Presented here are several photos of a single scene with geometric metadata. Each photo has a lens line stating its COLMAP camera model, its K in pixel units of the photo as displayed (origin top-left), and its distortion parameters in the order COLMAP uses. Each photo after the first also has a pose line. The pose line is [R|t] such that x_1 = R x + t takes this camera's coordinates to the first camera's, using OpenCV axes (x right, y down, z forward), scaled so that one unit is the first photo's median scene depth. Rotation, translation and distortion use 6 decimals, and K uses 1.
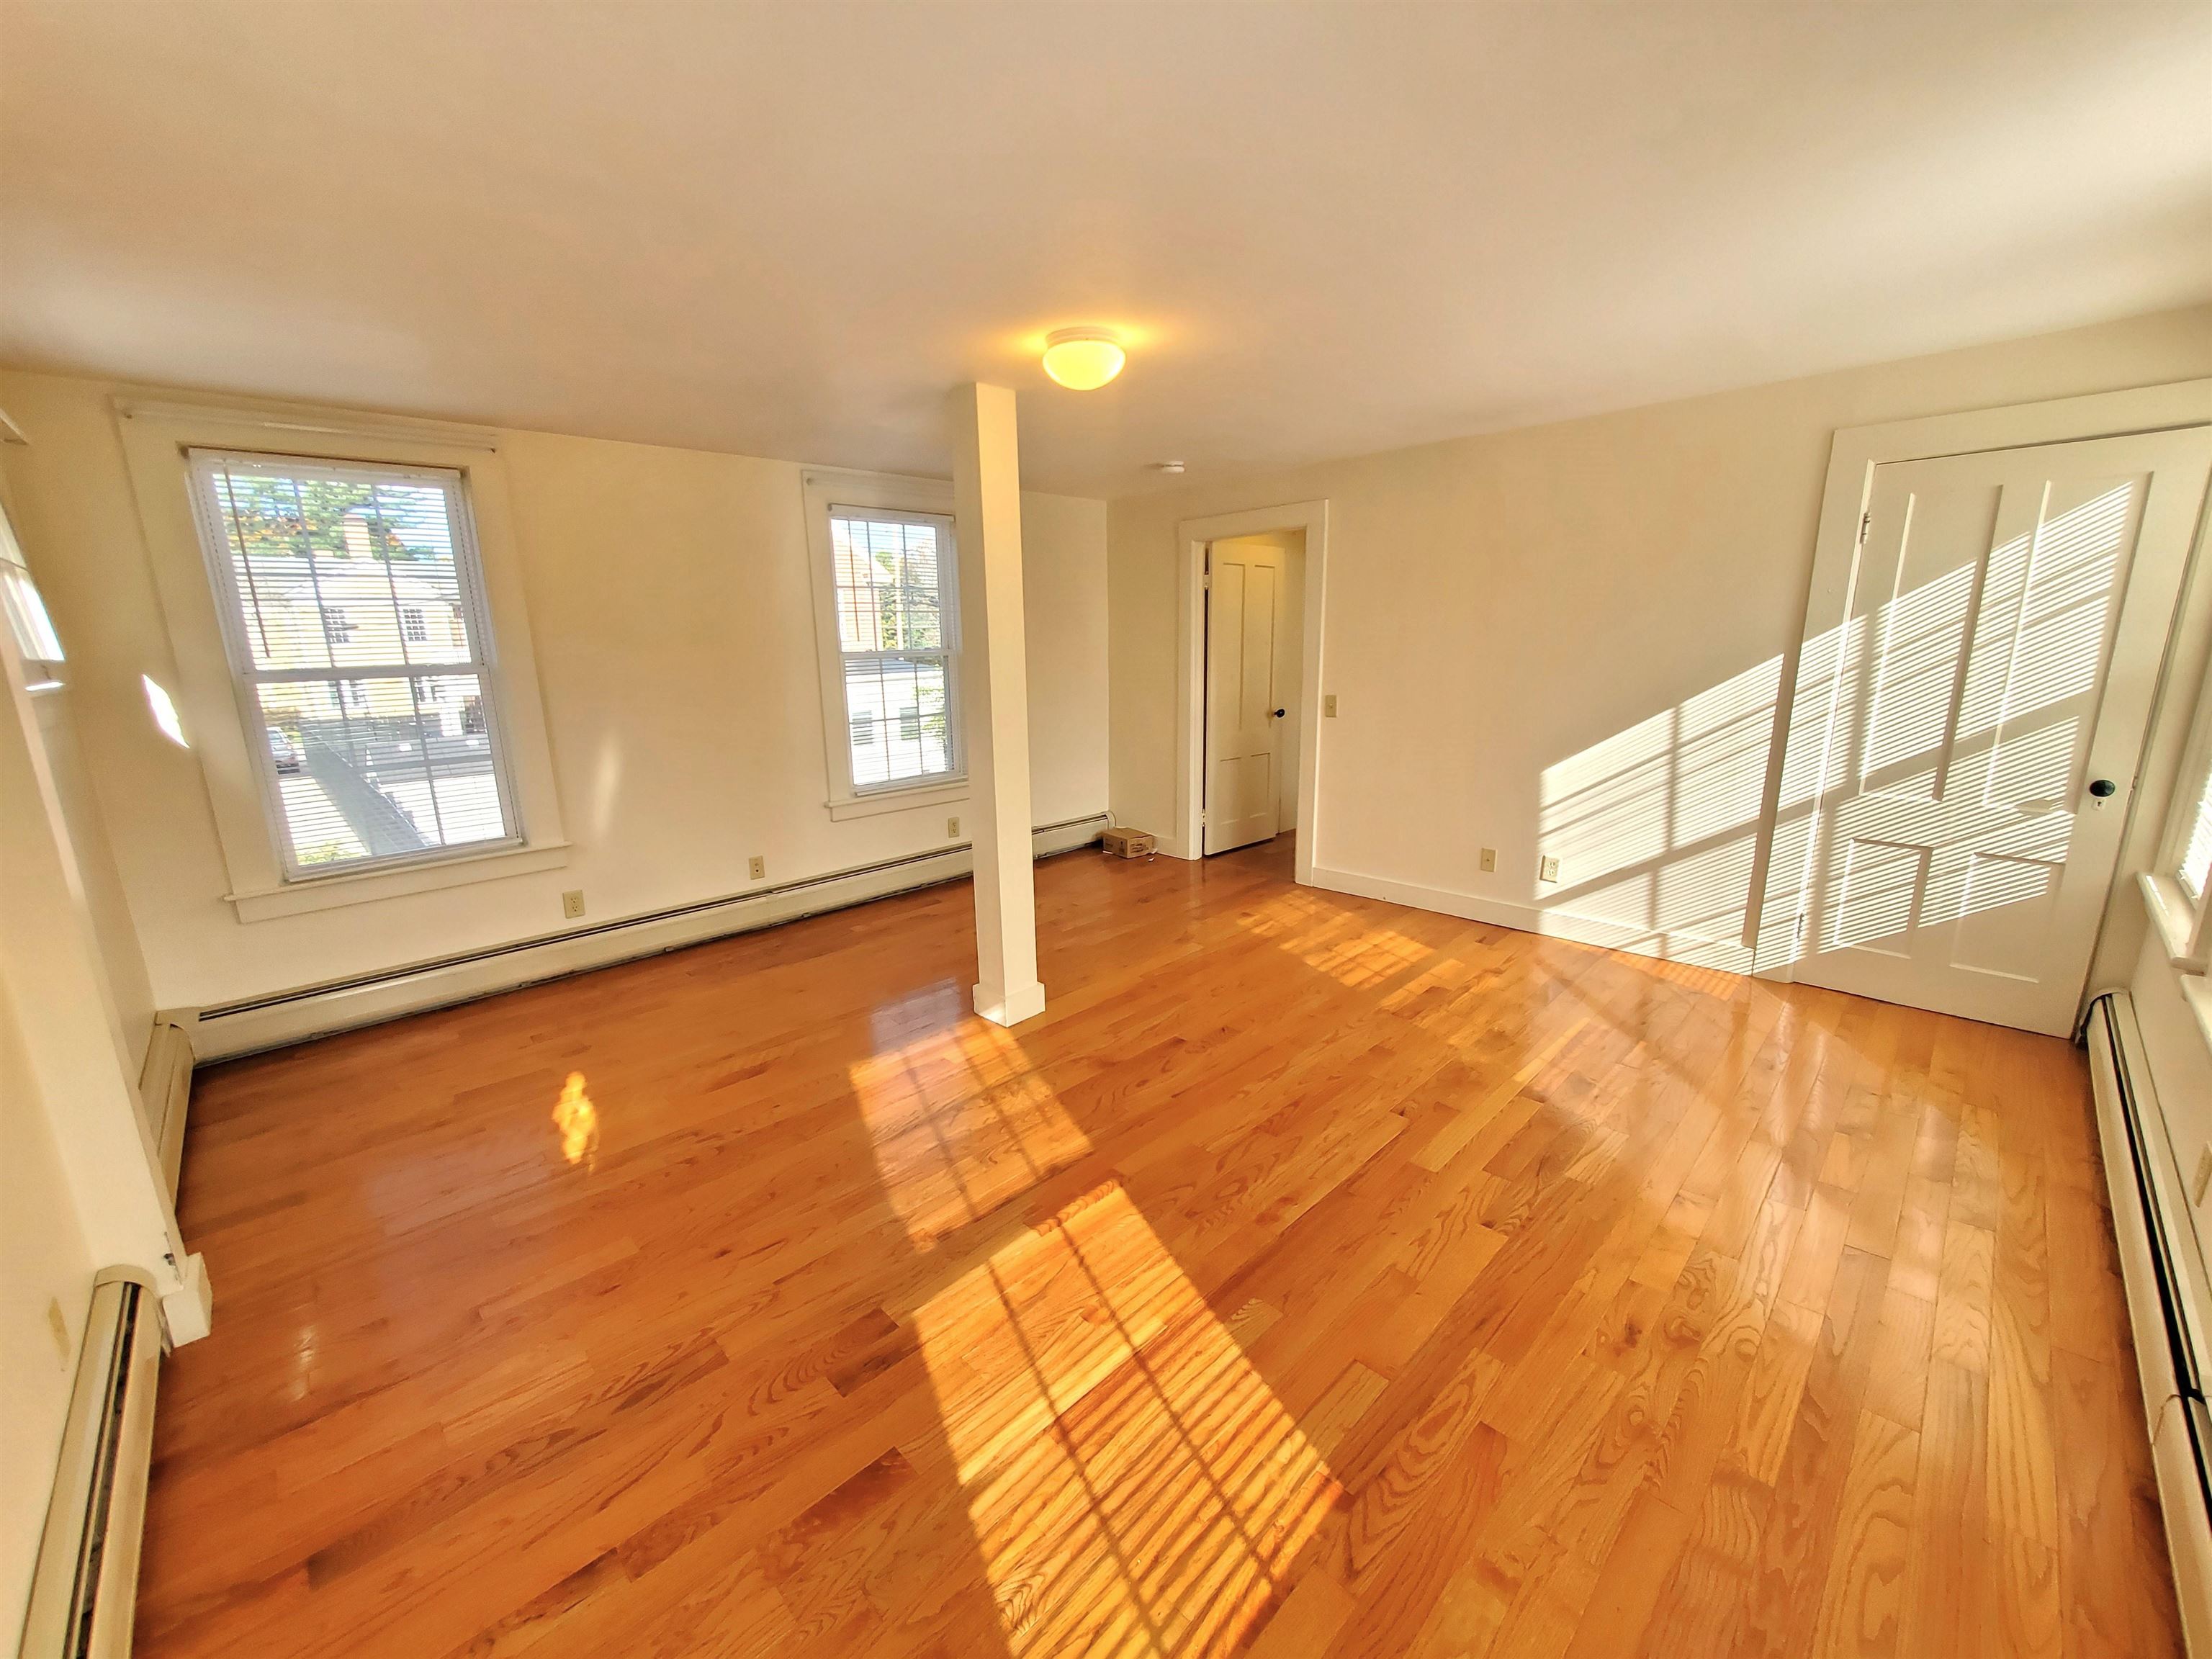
lens RADIAL K [[873.5, 0, 1092.6], [0, 873.5, 825.4], [0, 0, 1]] dist [-0.000981, -0.000457]
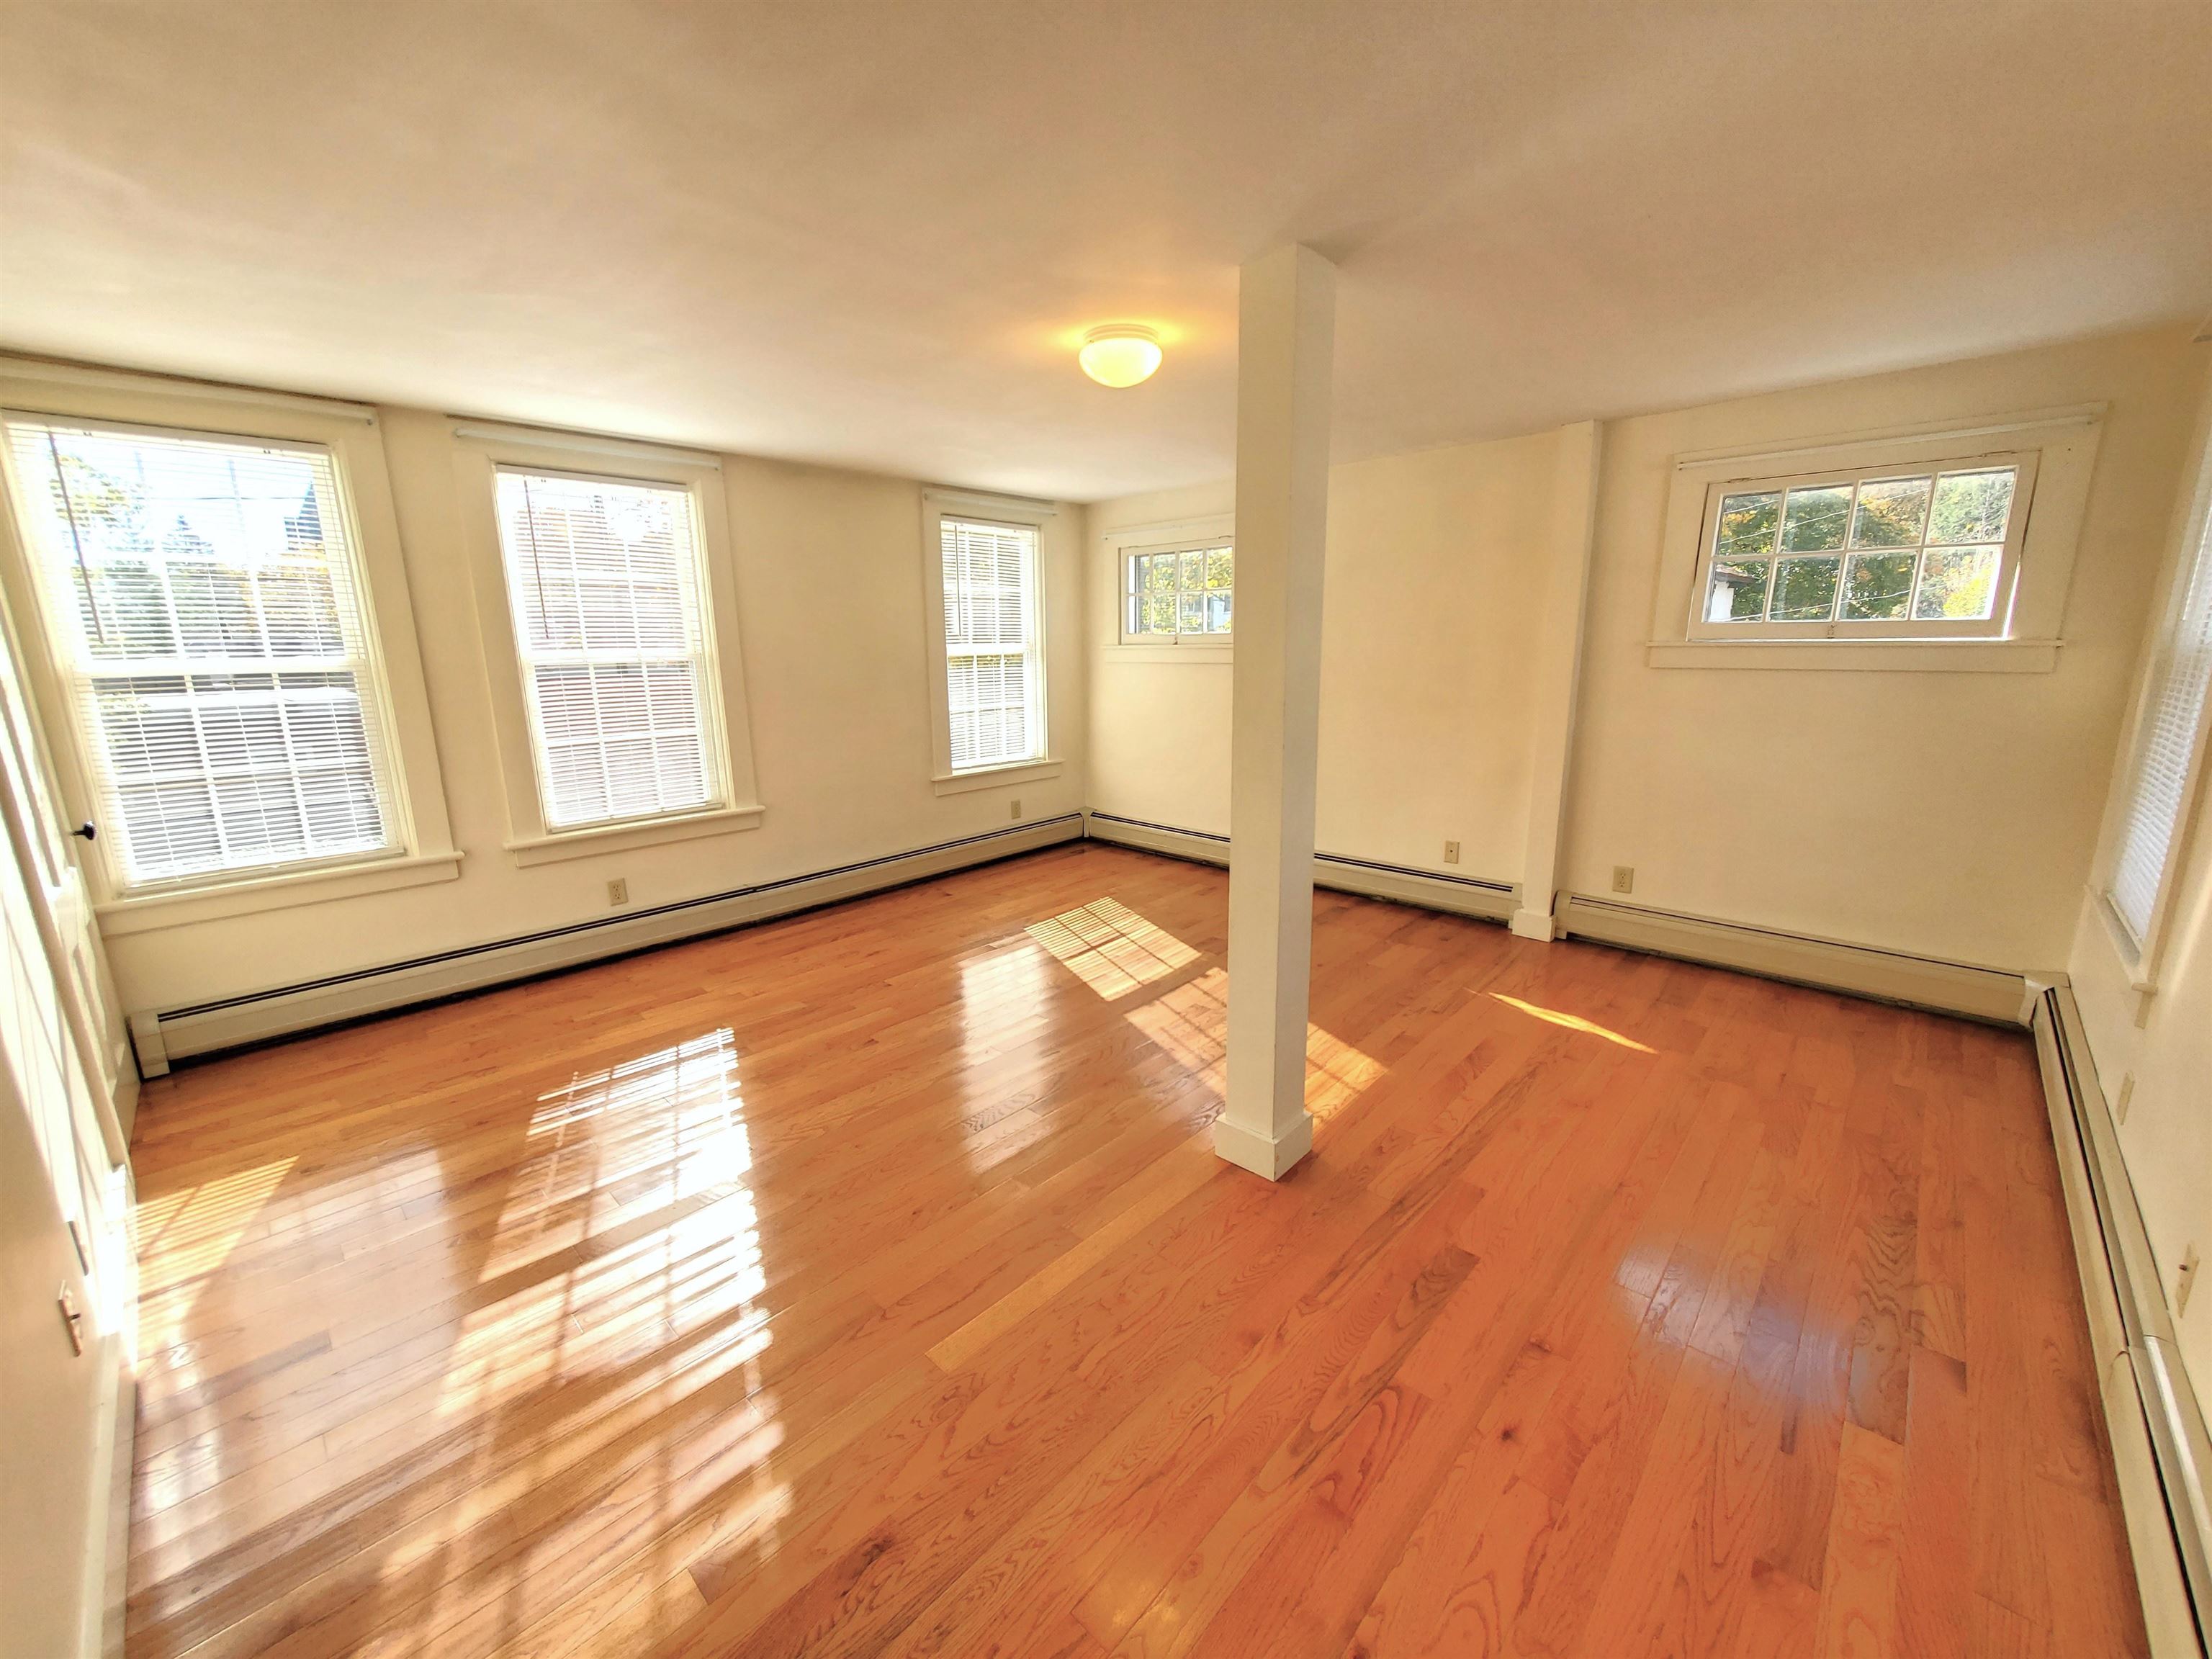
lens RADIAL K [[873.5, 0, 1092.6], [0, 873.5, 825.4], [0, 0, 1]] dist [-0.000981, -0.000457]
pose [[-0.998417, 0.046651, -0.031415, 0.081437], [0.029153, 0.906938, 0.420254, -0.477448], [0.048097, 0.418673, -0.906863, 2.168939]]
